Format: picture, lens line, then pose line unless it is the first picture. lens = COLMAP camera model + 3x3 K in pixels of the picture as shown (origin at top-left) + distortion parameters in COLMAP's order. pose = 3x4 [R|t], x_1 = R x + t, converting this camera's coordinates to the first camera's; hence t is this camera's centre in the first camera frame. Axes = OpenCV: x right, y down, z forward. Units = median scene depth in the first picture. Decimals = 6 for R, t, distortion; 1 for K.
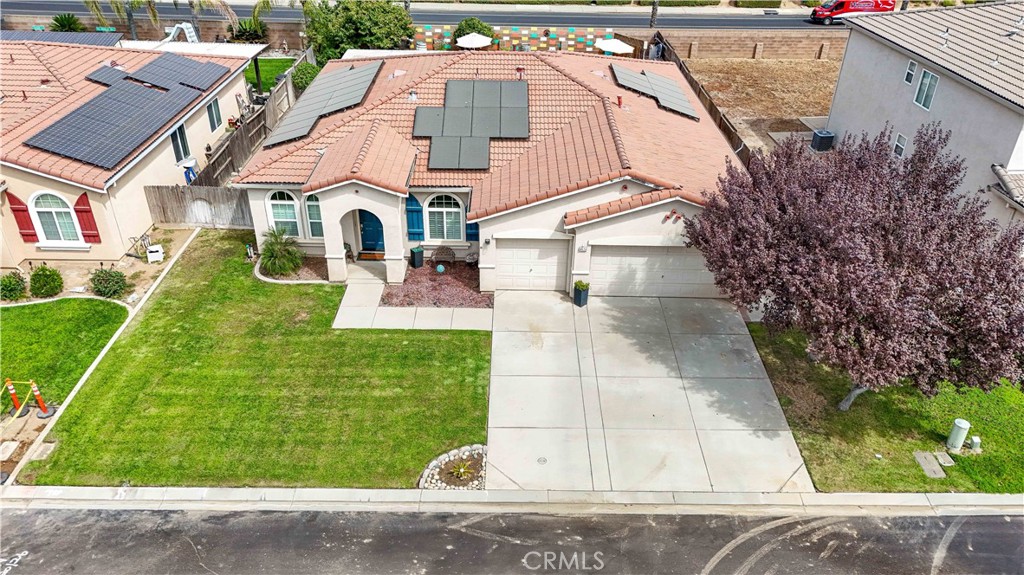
lens RADIAL K [[749.8, 0, 512.0], [0, 749.8, 287.5], [0, 0, 1]] dist [0.076959, -0.067021]
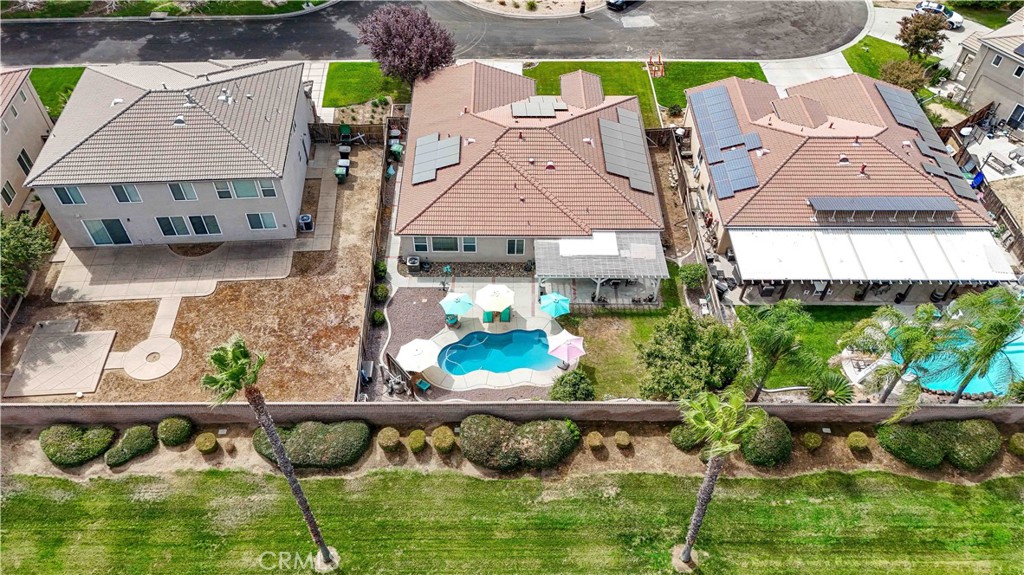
lens RADIAL K [[749.8, 0, 512.0], [0, 749.8, 287.5], [0, 0, 1]] dist [0.076959, -0.067021]
pose [[-0.999729, 0.000499, -0.023254, 0.075445], [-0.022902, 0.153495, 0.987884, -2.471045], [0.004062, 0.988149, -0.153442, 2.033889]]
